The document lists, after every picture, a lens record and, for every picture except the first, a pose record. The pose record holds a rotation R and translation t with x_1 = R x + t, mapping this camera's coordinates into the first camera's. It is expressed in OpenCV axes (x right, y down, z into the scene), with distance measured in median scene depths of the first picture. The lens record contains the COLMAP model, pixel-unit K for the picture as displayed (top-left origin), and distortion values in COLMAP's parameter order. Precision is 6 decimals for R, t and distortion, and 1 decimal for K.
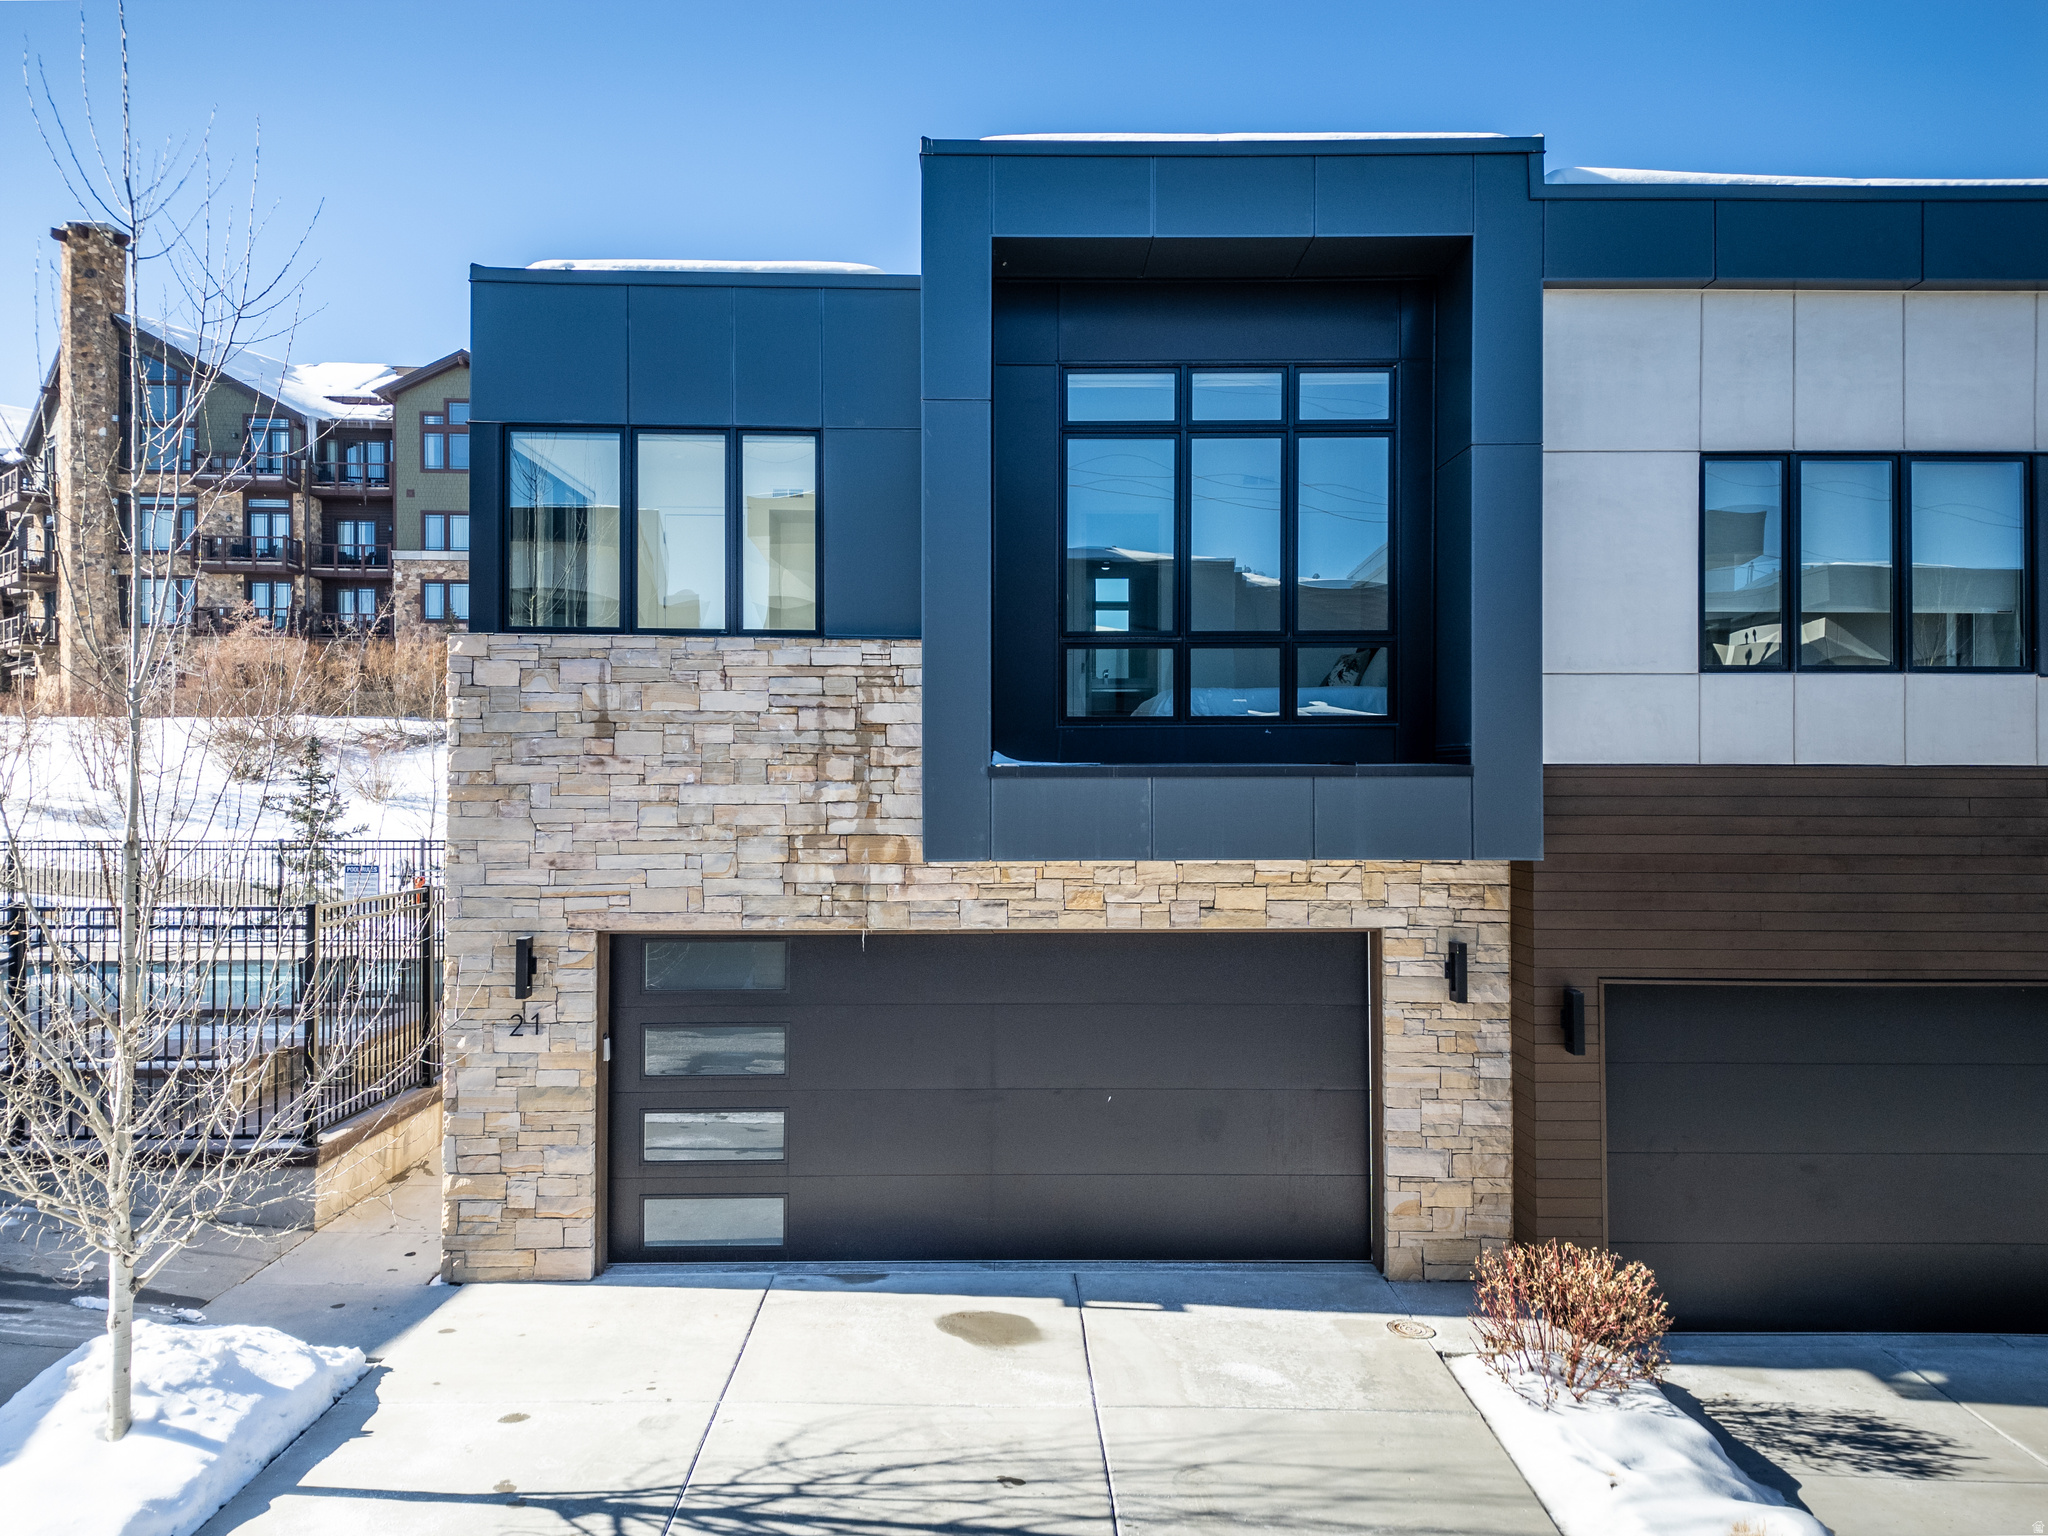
lens RADIAL K [[1435.5, 0, 1024.0], [0, 1435.5, 768.0], [0, 0, 1]] dist [0.049306, -0.042581]
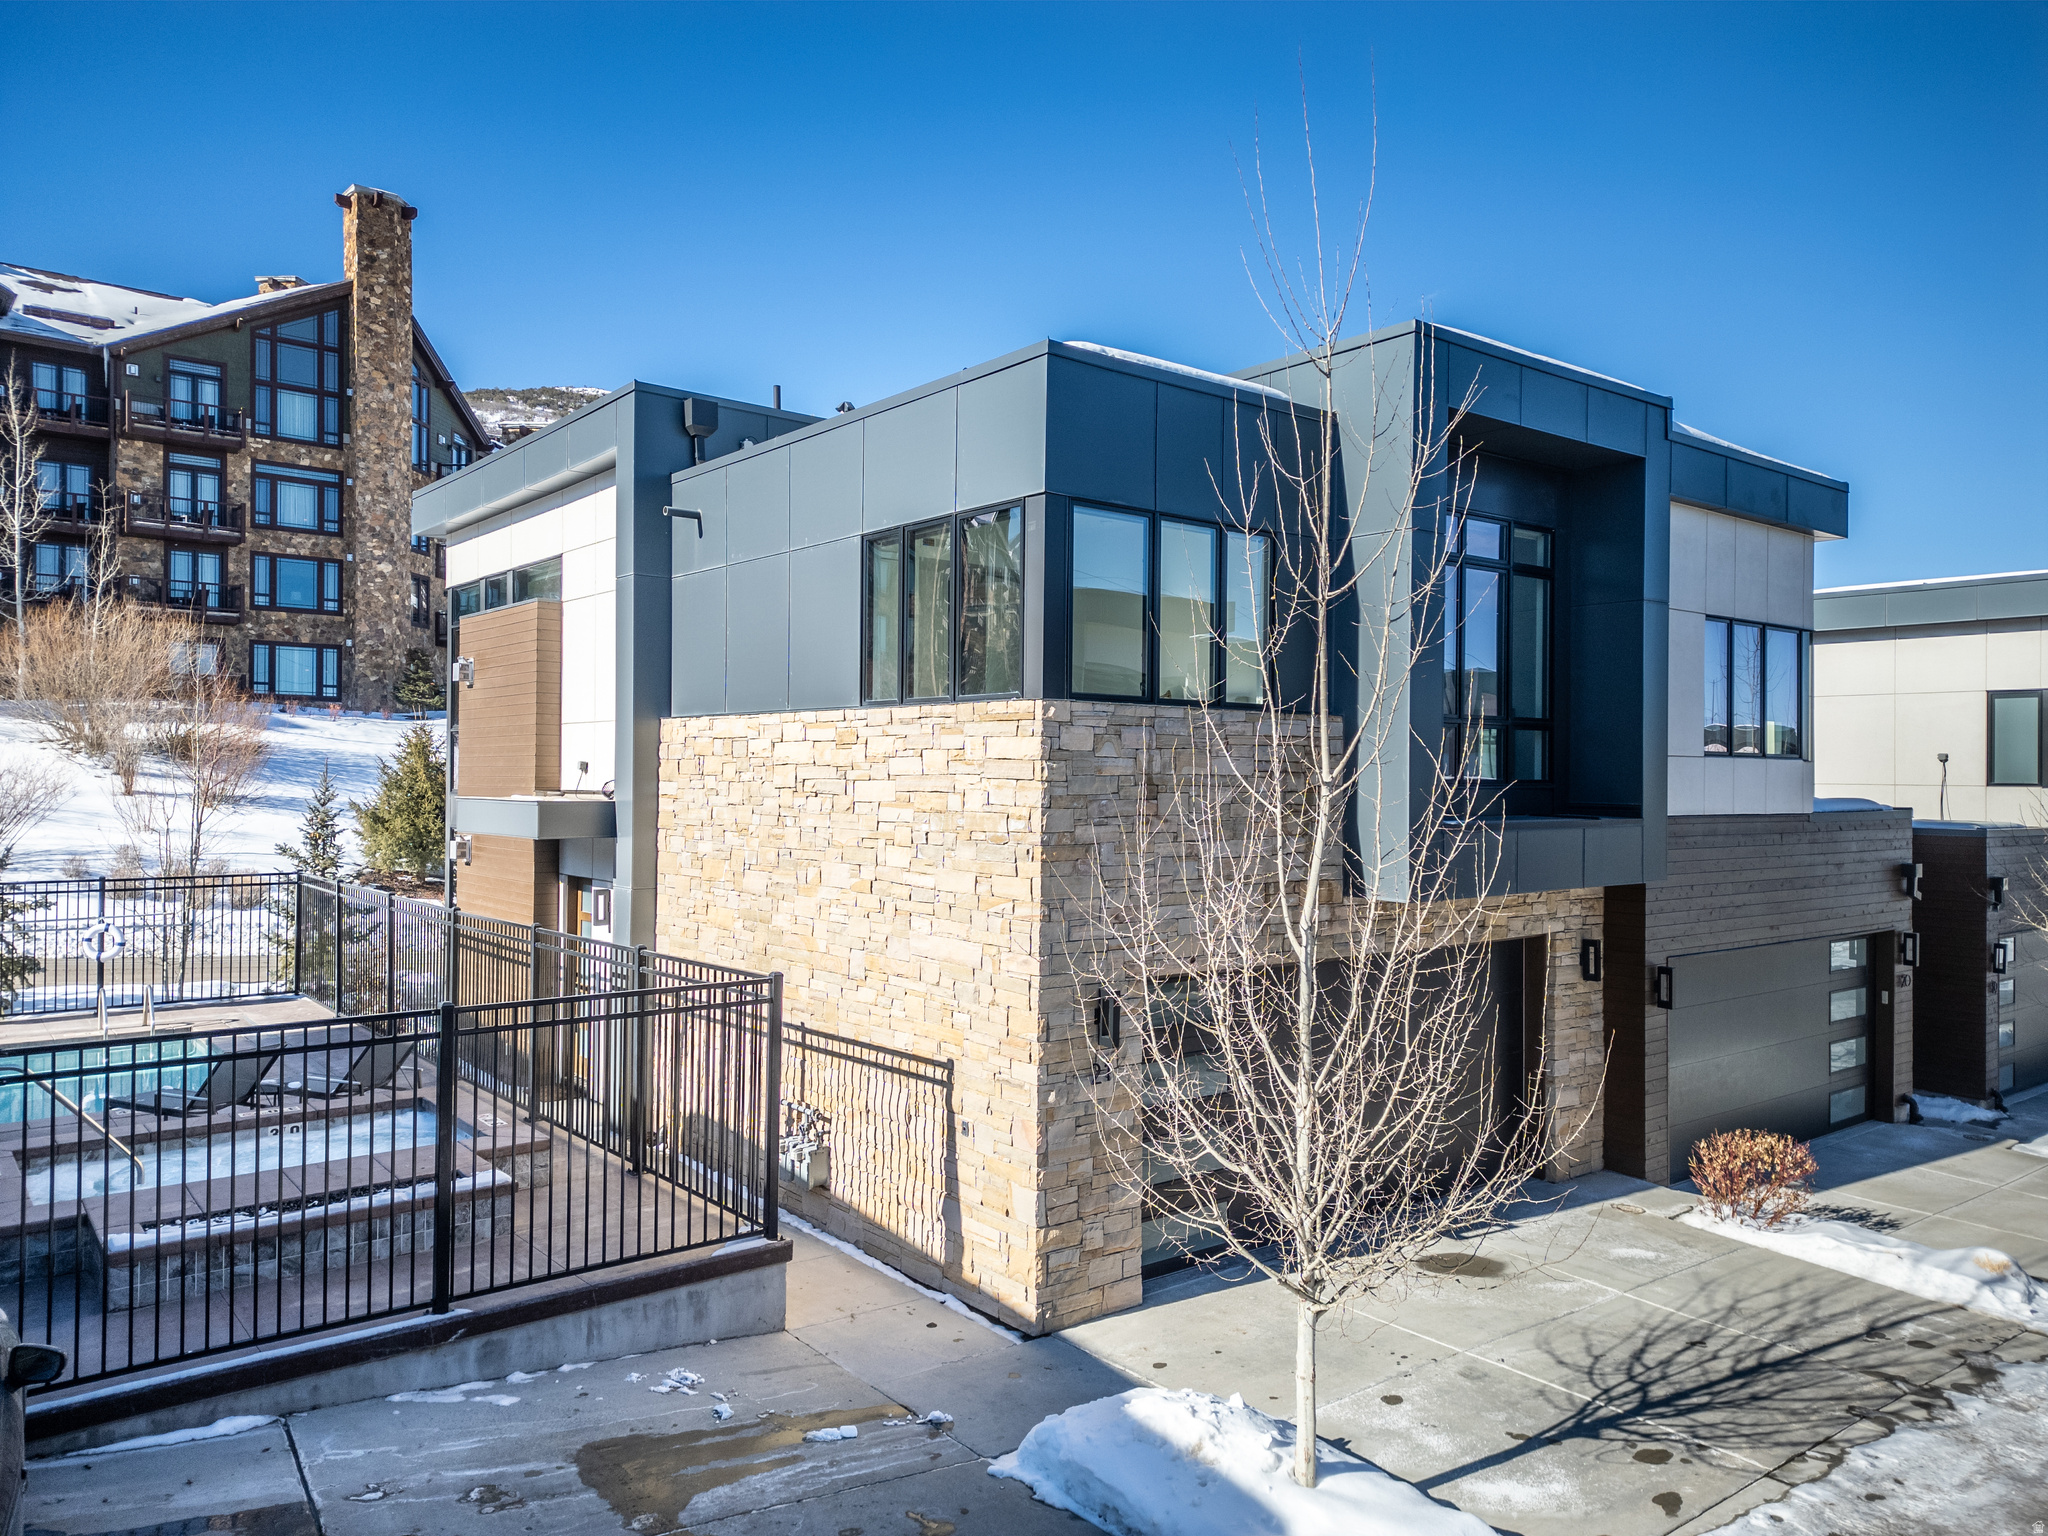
lens RADIAL K [[1427.4, 0, 1024.0], [0, 1427.4, 768.0], [0, 0, 1]] dist [0.101210, -0.119035]
pose [[0.789571, 0.008402, 0.613602, -1.030774], [-0.013388, 0.999904, 0.003536, -0.047245], [-0.613514, -0.011007, 0.789608, 0.210328]]
